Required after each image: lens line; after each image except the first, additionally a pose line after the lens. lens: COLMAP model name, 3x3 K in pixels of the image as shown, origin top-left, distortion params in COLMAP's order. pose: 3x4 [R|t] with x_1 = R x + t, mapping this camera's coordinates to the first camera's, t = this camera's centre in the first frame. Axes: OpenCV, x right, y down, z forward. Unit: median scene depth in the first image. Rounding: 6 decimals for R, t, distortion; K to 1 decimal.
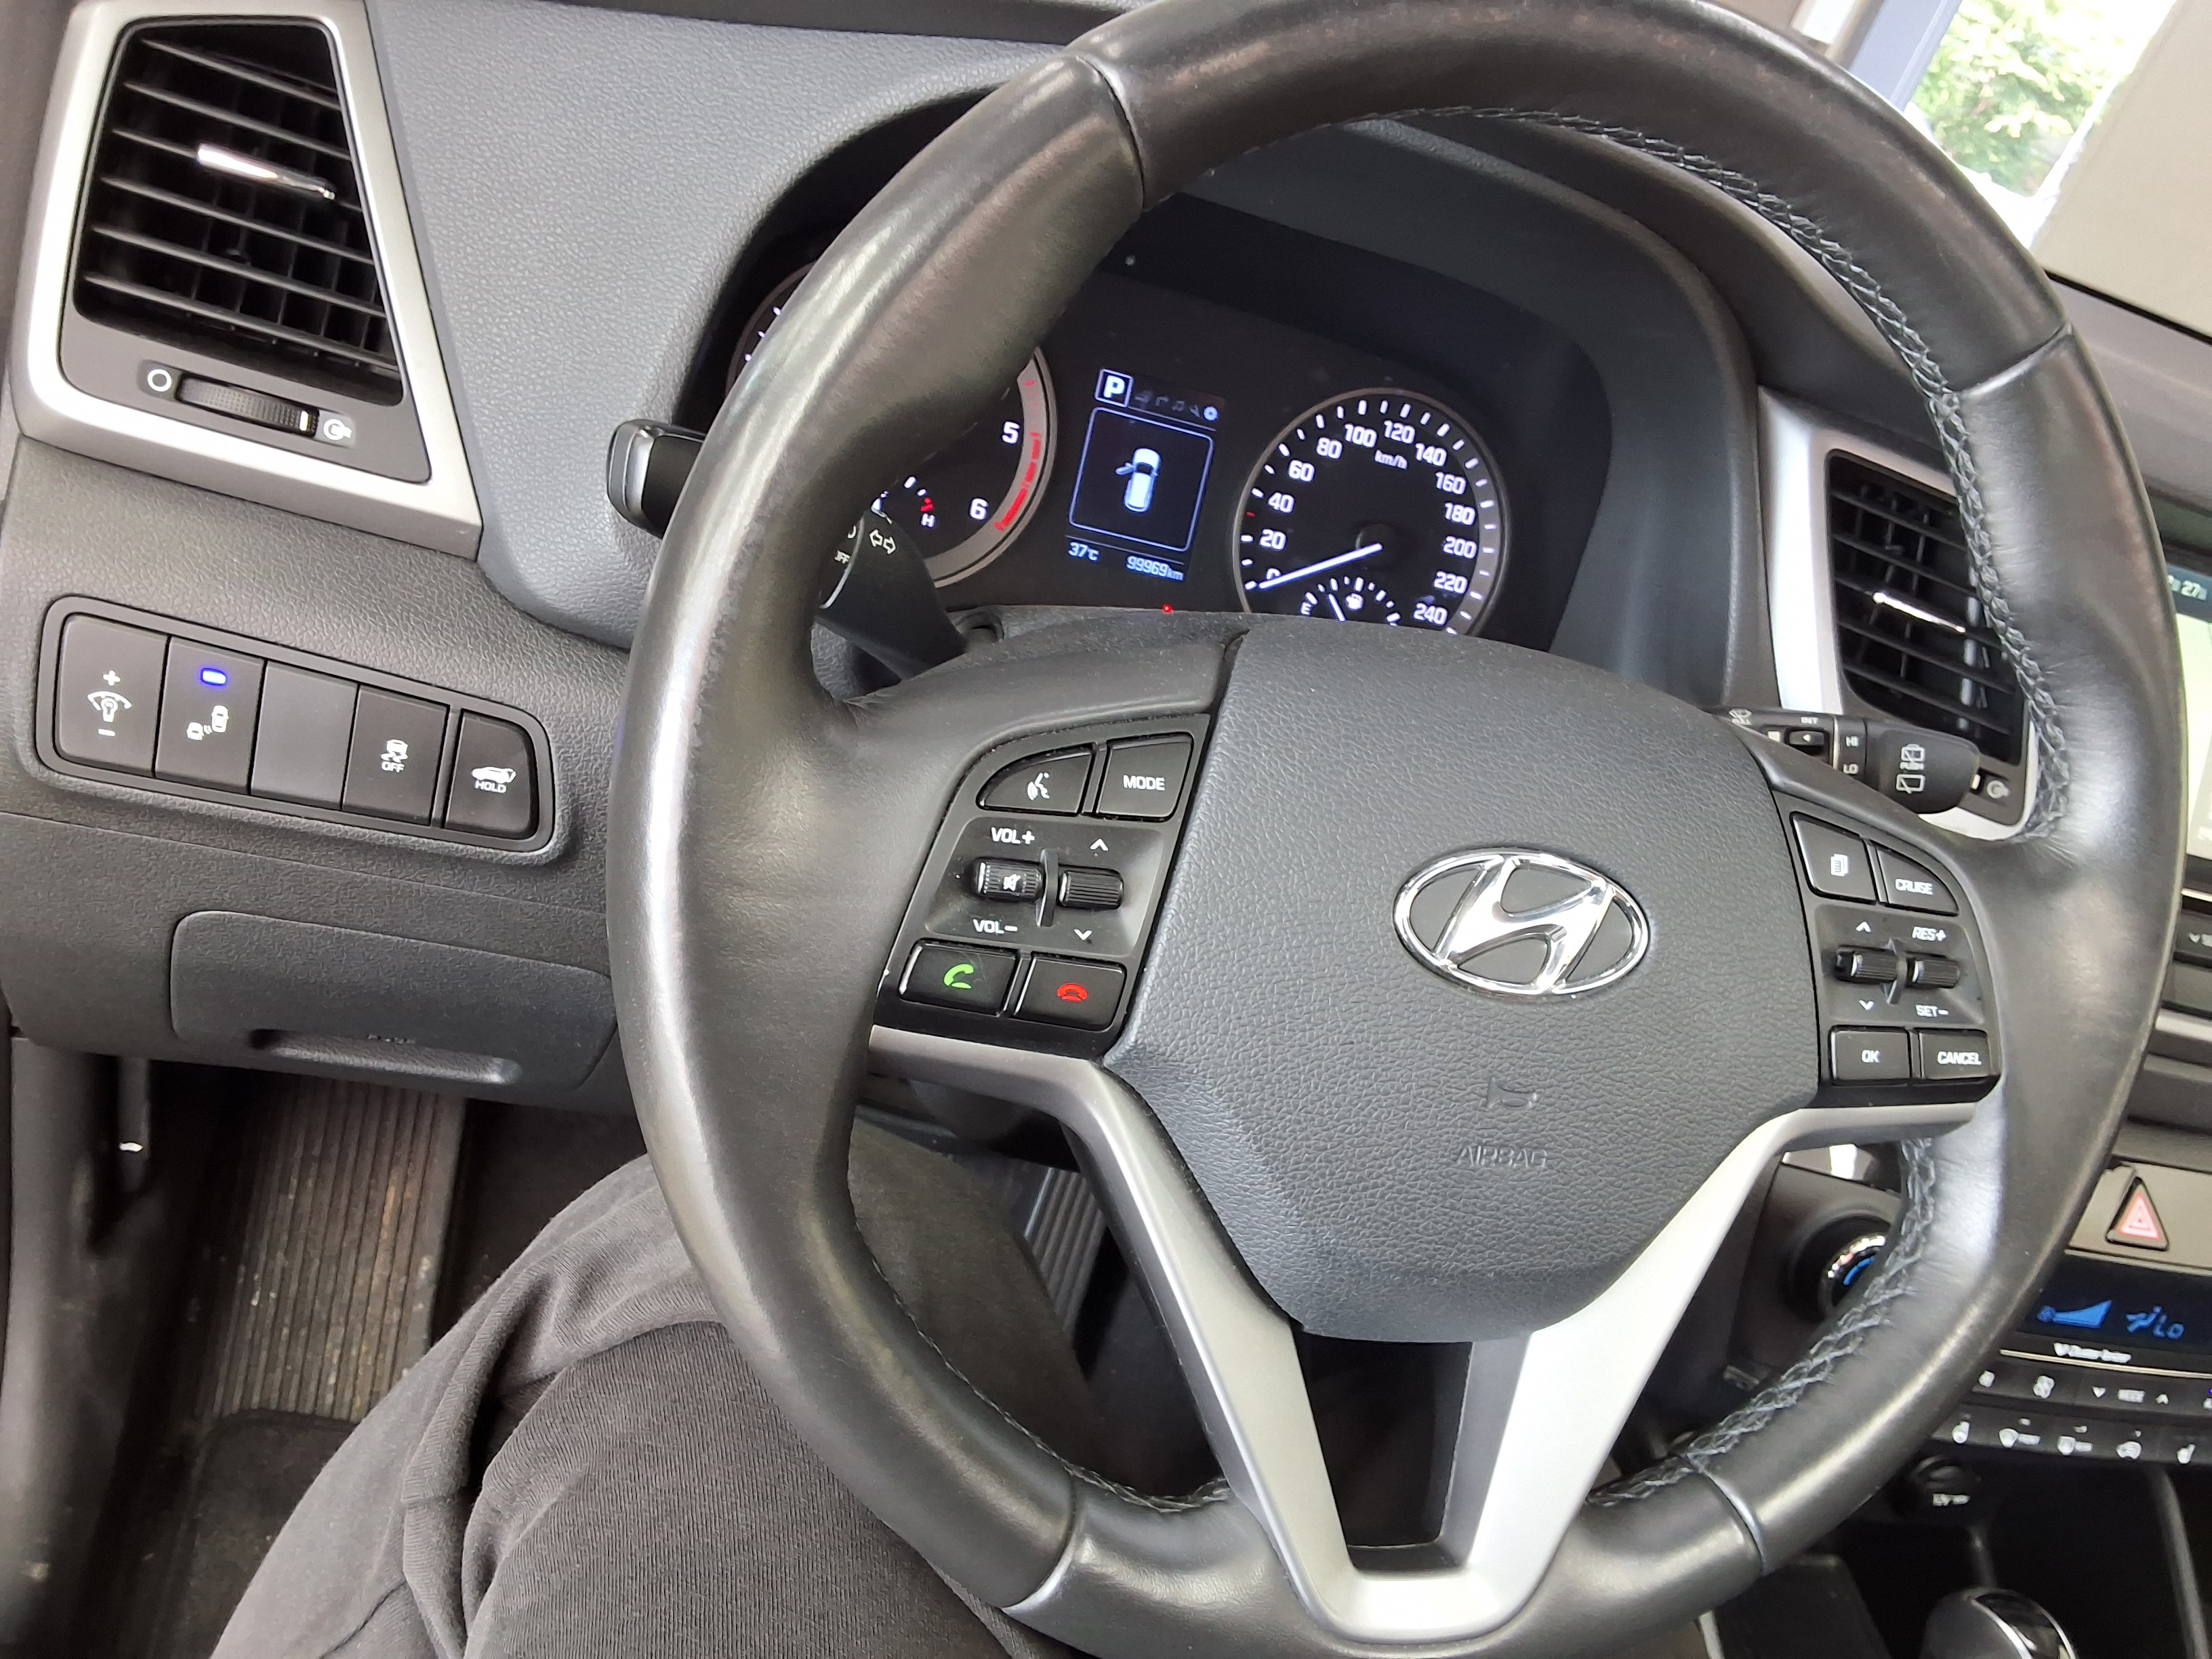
lens RADIAL K [[1970.0, 0, 1113.0], [0, 1970.0, 838.5], [0, 0, 1]] dist [0.117835, -0.250306]
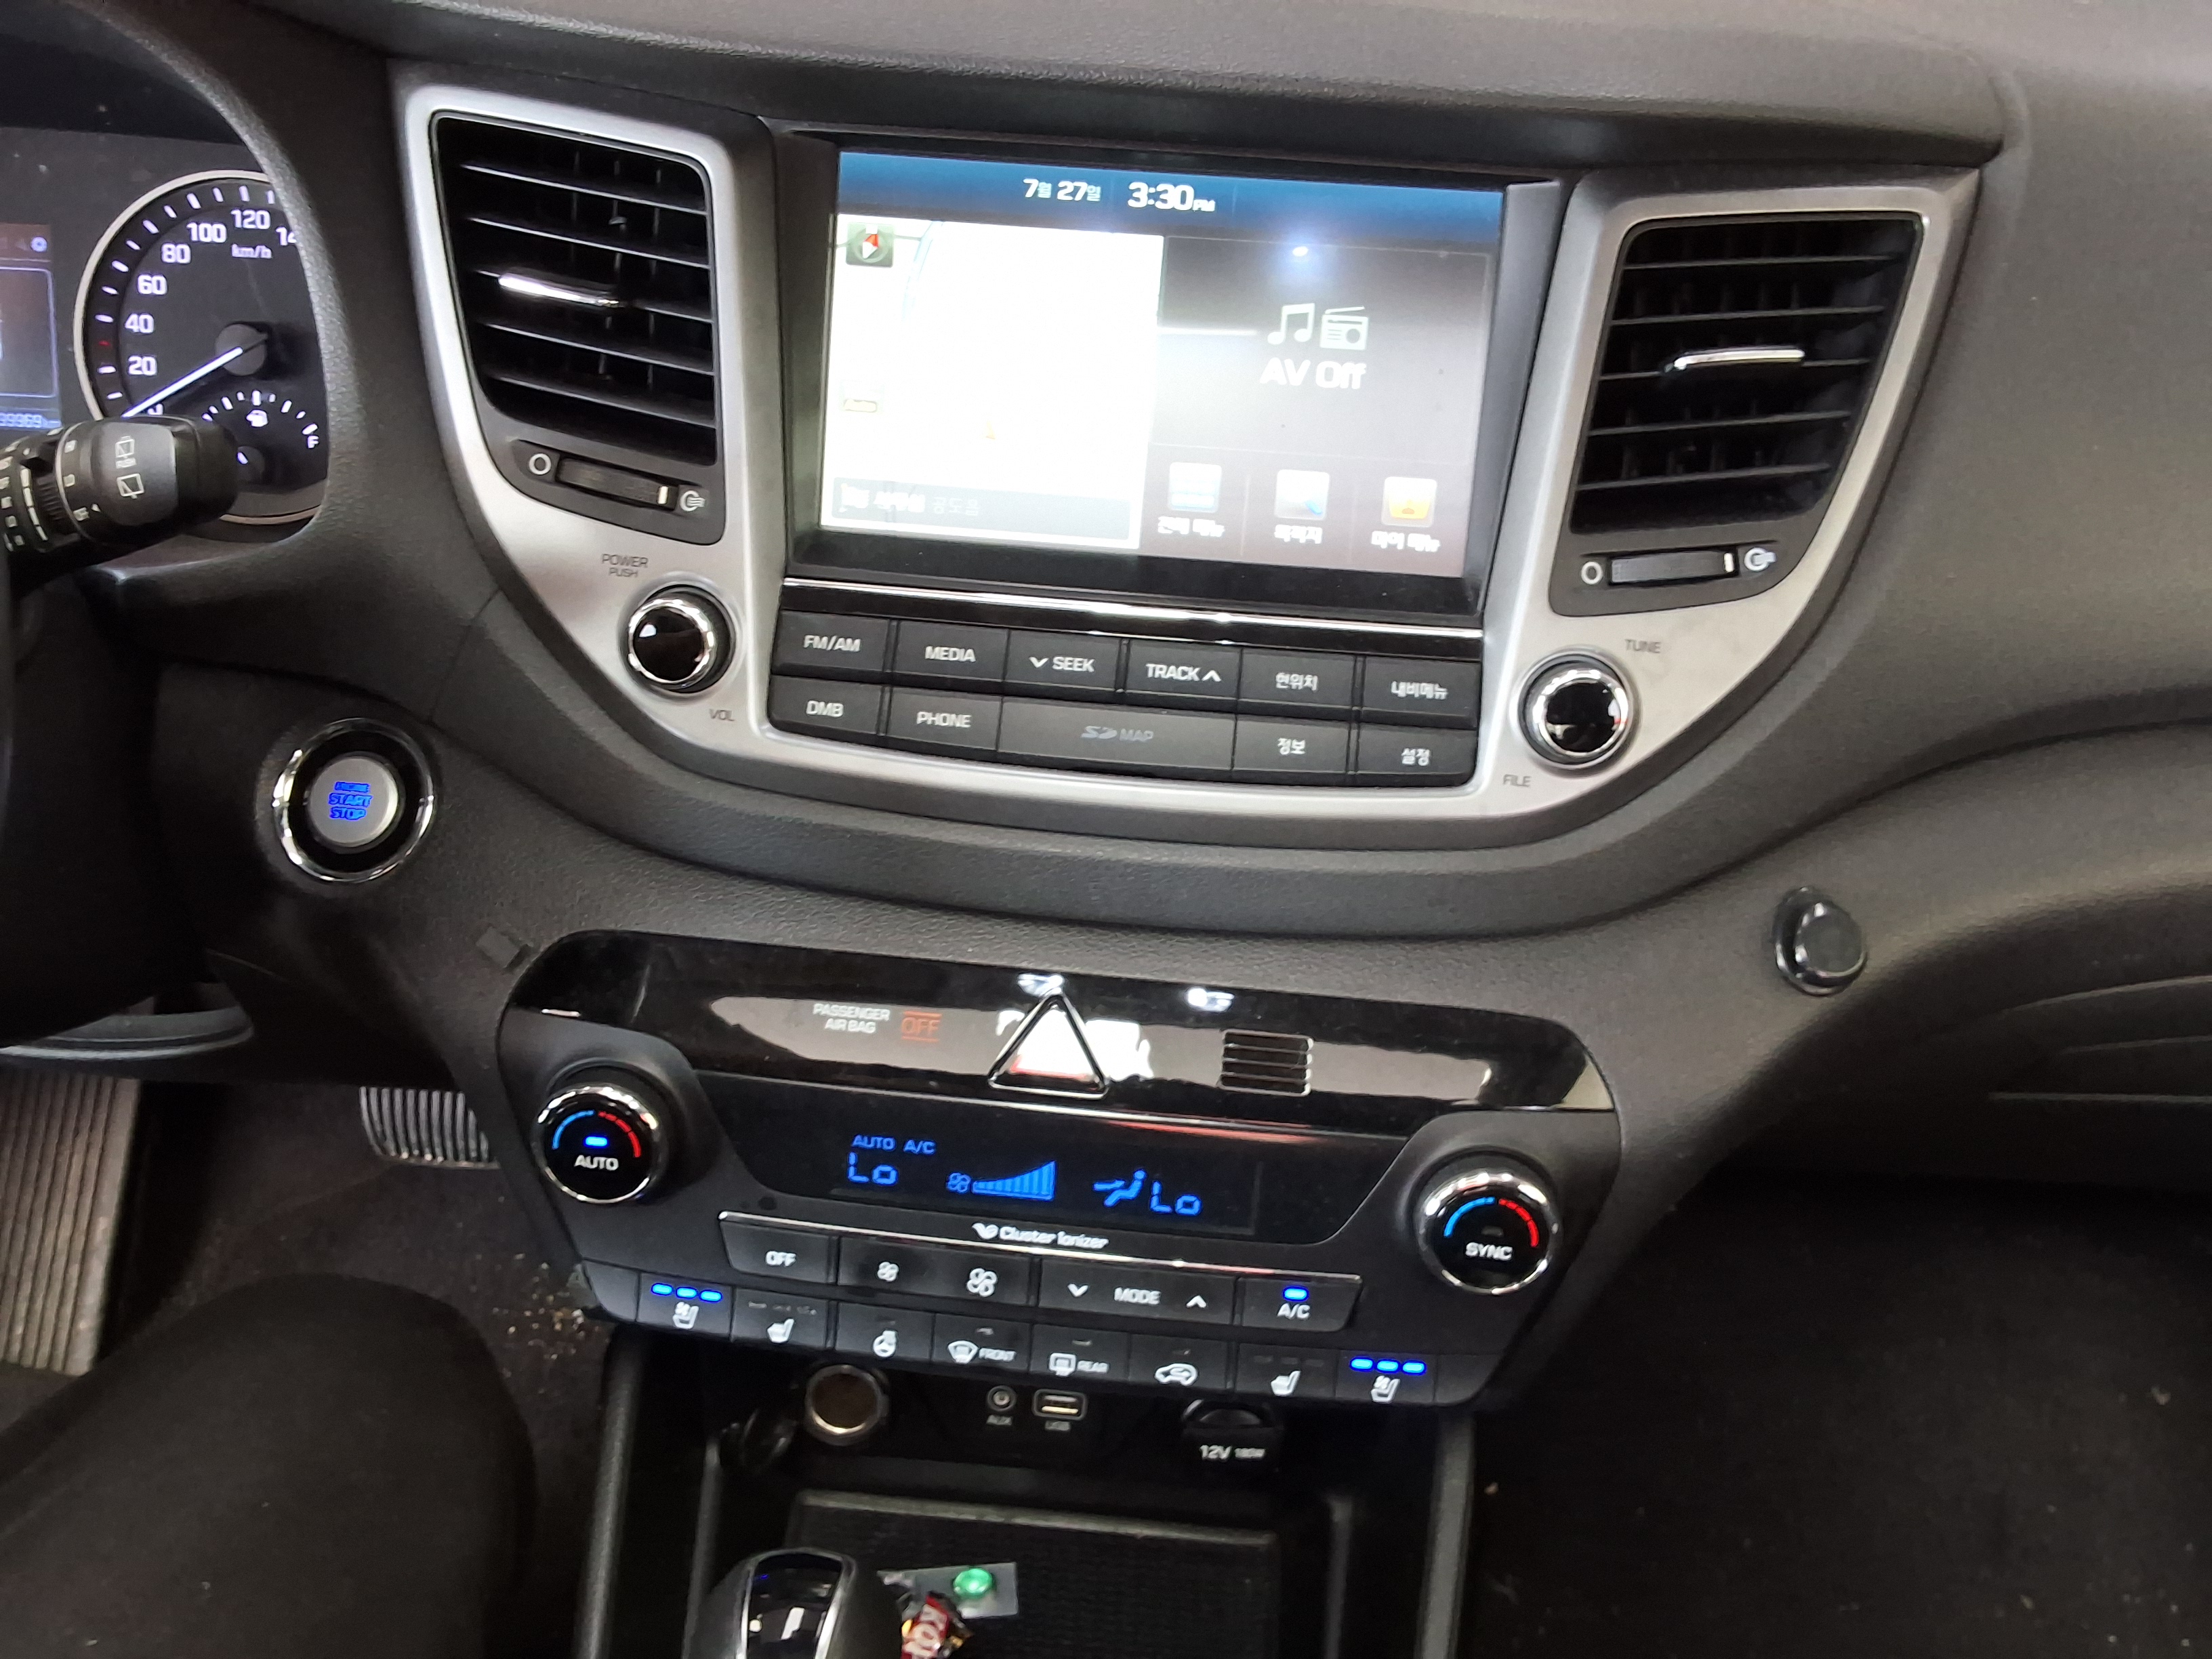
lens RADIAL K [[1970.0, 0, 1113.0], [0, 1970.0, 838.5], [0, 0, 1]] dist [0.117835, -0.250306]
pose [[0.915437, -0.105025, -0.388517, 0.812456], [0.100837, 0.994413, -0.031217, 0.135474], [0.389625, -0.010600, 0.920913, 0.329855]]
